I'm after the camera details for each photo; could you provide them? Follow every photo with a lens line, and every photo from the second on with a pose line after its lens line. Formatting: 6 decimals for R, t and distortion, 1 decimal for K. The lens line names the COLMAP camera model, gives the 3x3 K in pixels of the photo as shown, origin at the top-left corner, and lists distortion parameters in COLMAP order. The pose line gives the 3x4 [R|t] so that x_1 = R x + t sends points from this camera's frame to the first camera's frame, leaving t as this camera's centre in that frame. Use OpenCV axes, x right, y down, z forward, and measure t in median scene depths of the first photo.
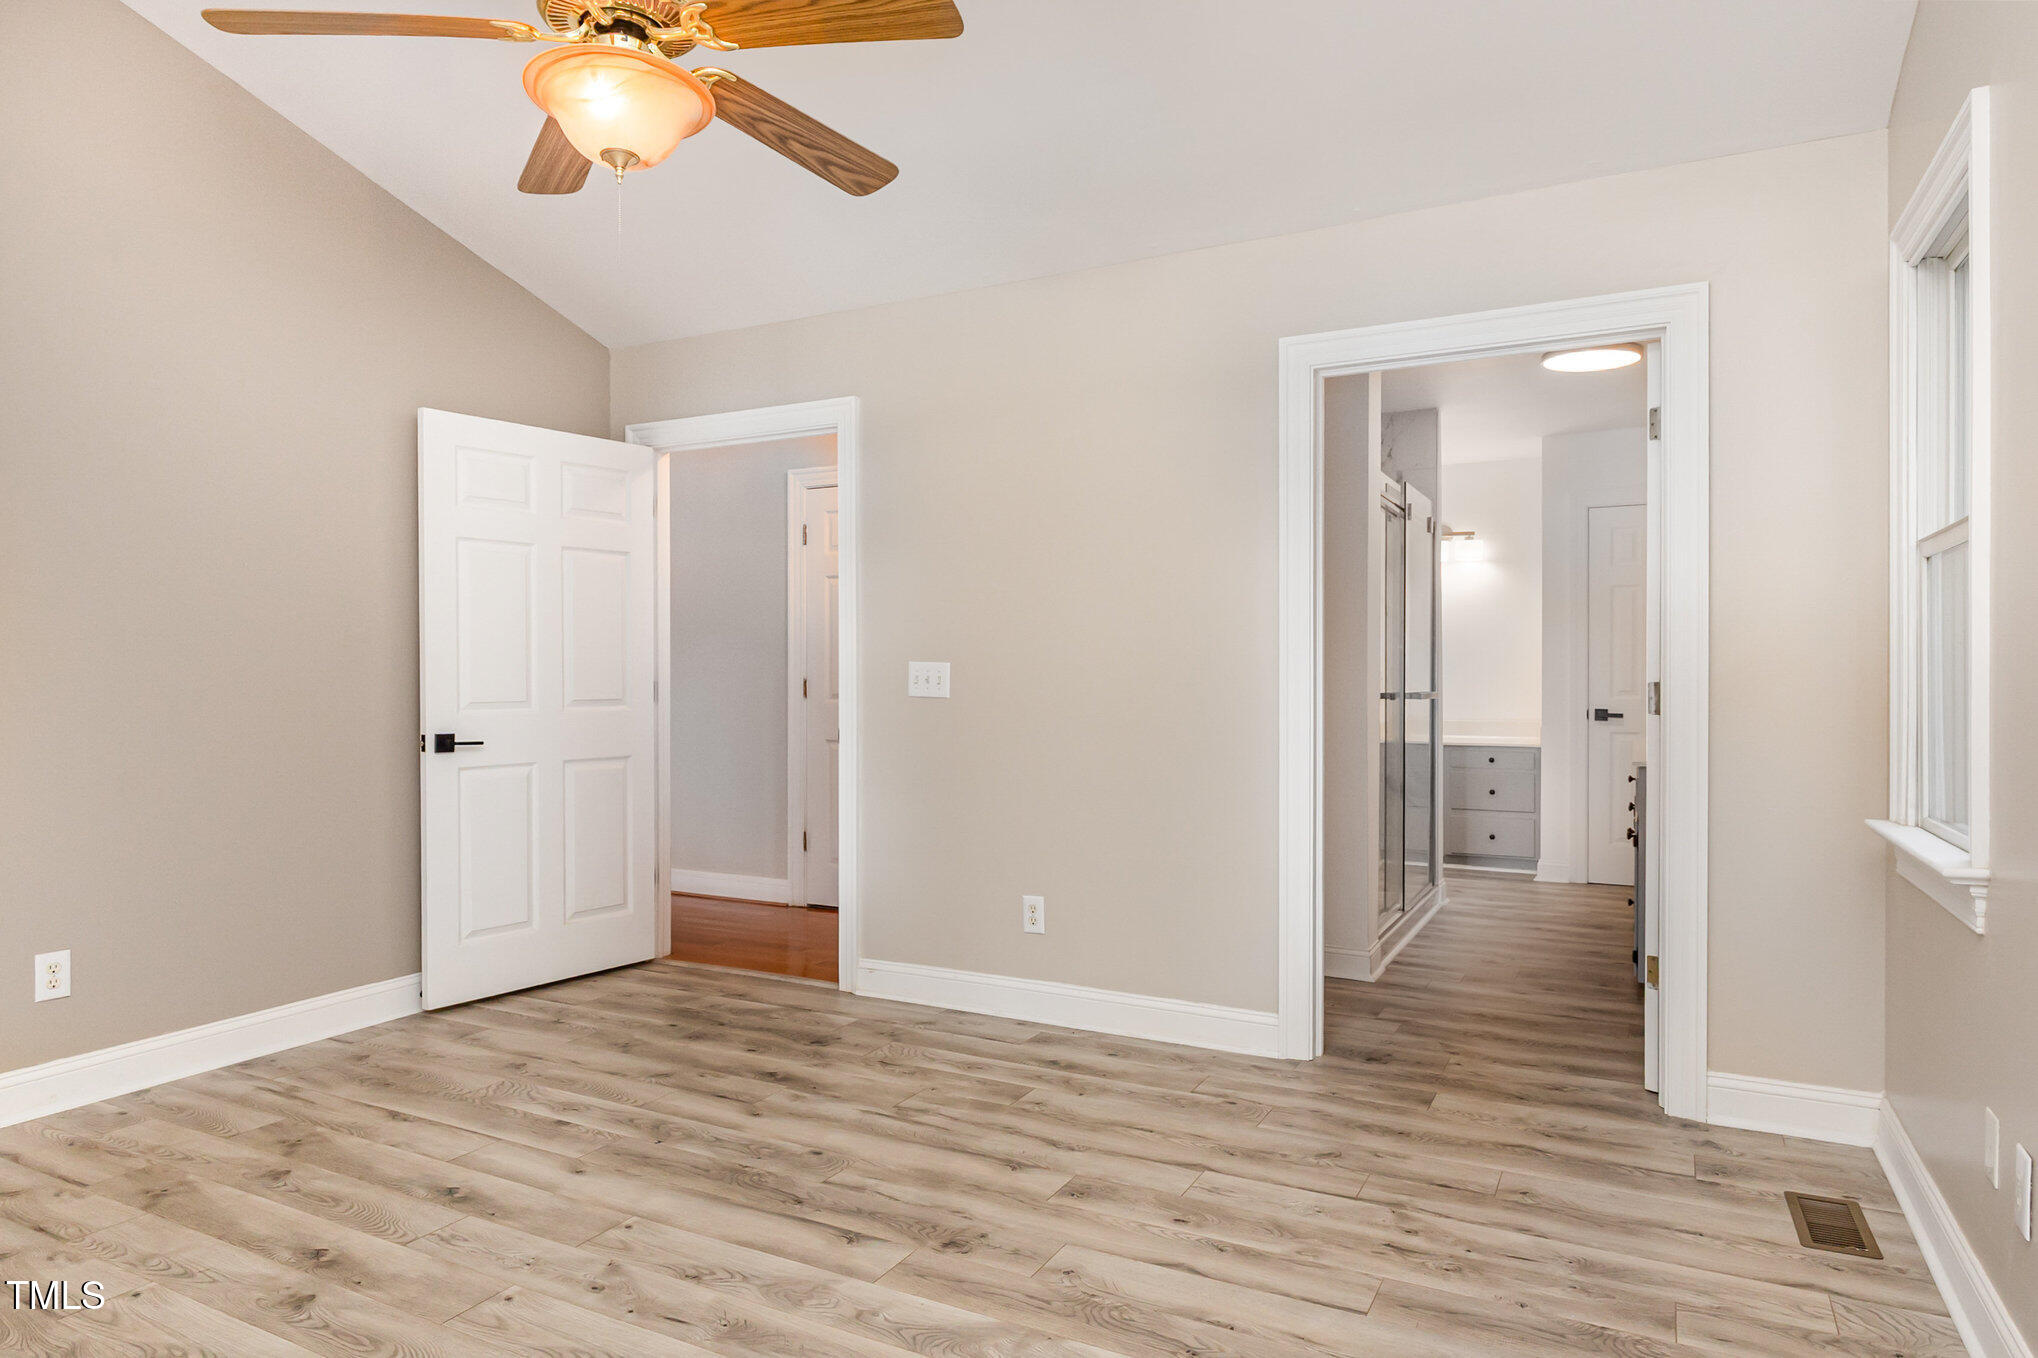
lens RADIAL K [[1175.7, 0, 1023.8], [0, 1175.7, 673.8], [0, 0, 1]] dist [0.004446, 0.000868]
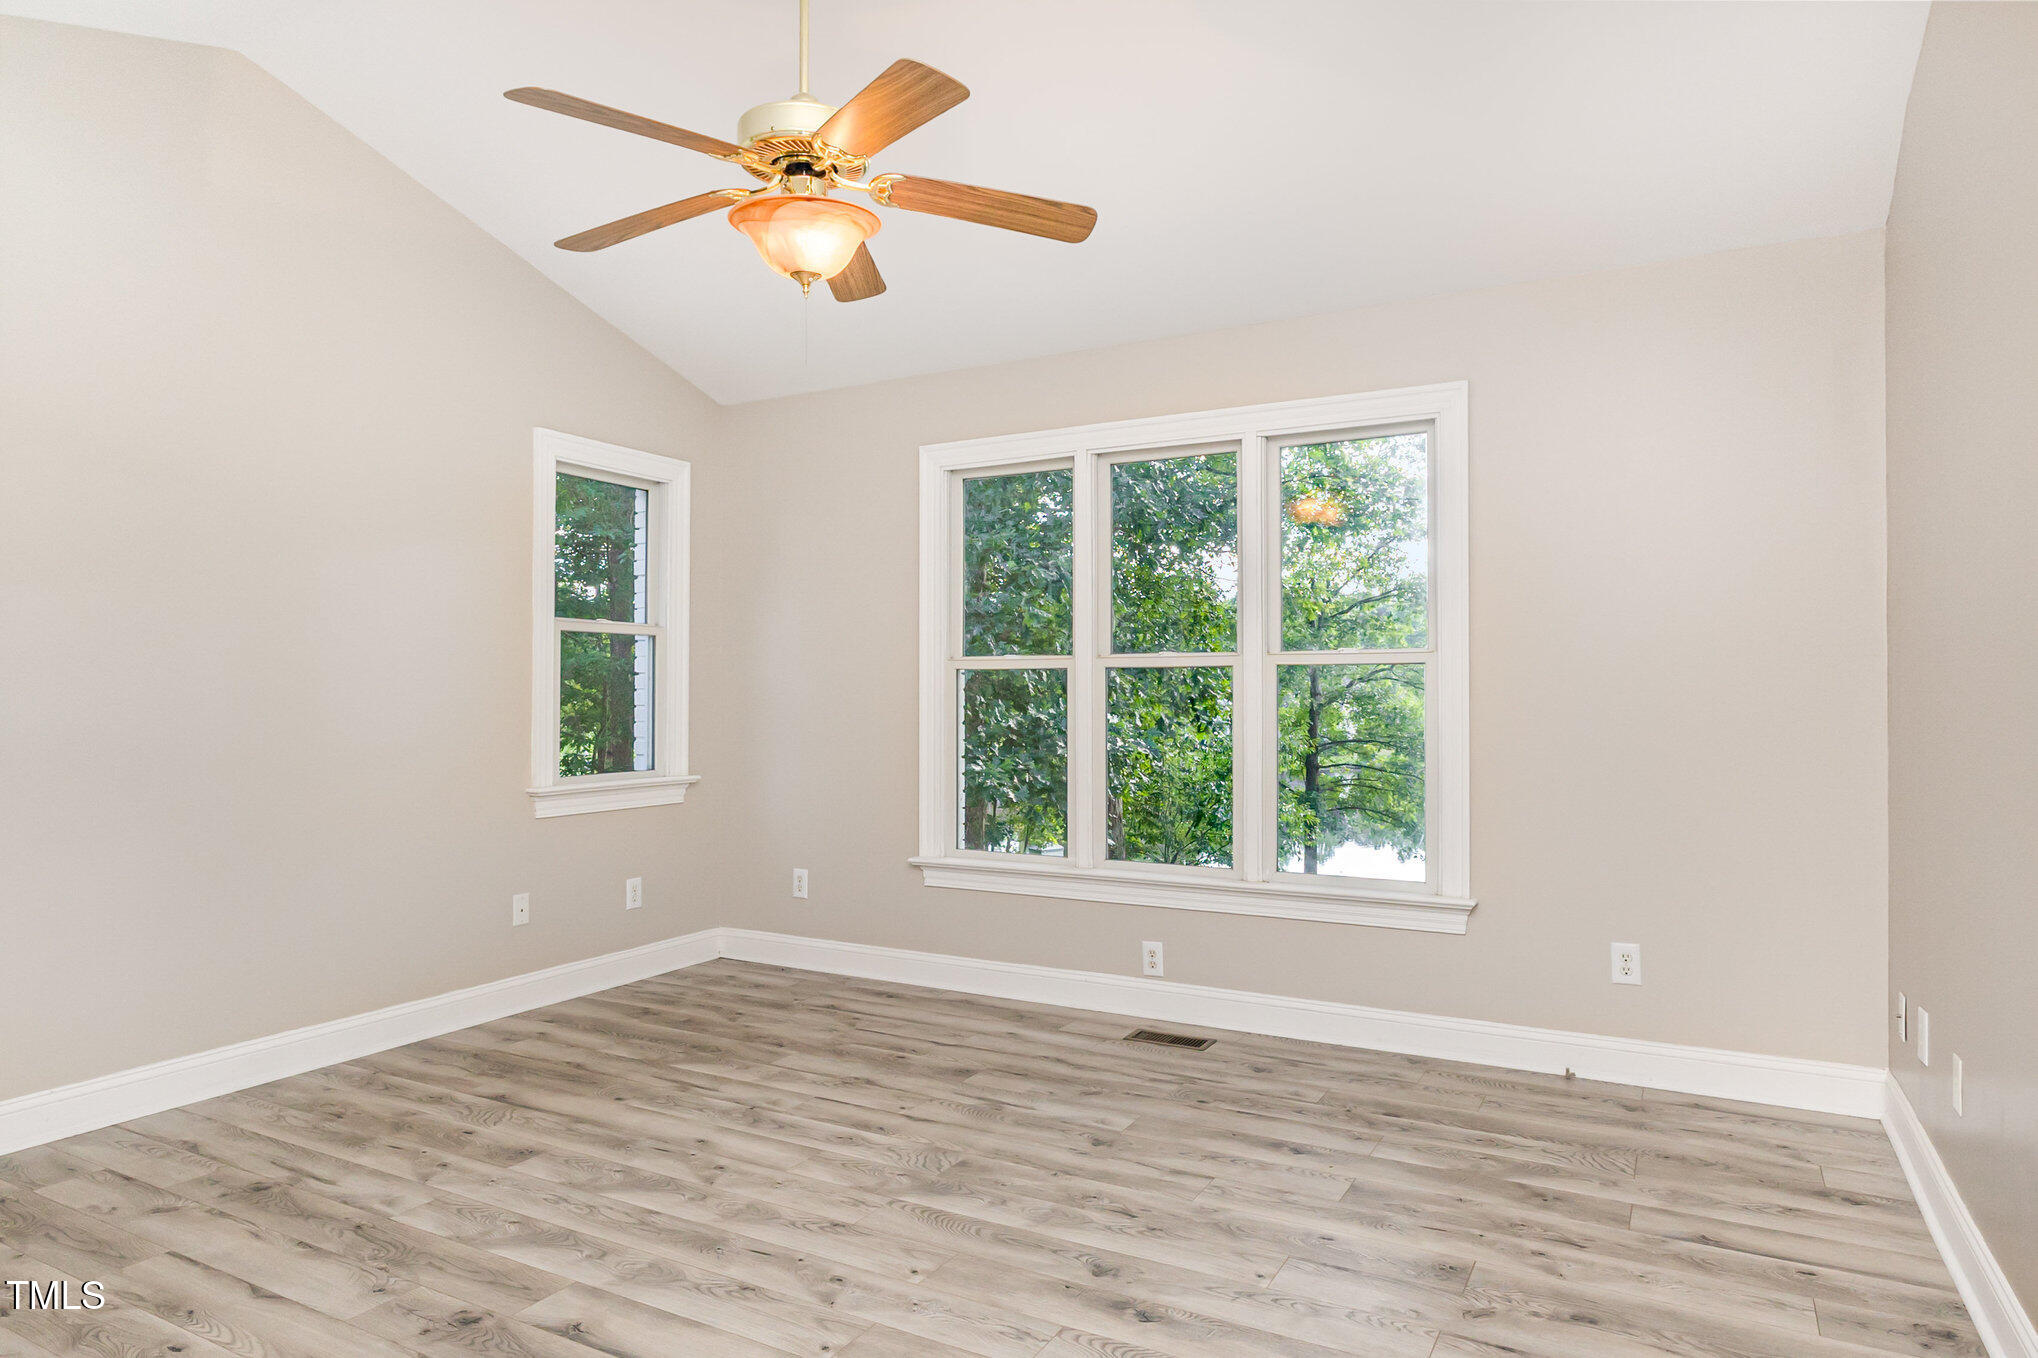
lens RADIAL K [[1175.7, 0, 1020.3], [0, 1175.7, 681.8], [0, 0, 1]] dist [0.004446, 0.000868]
pose [[-0.999707, -0.000421, 0.024195, -0.533683], [-0.000546, 0.999987, -0.005164, -0.009804], [-0.024192, -0.005175, -0.999694, 1.987017]]
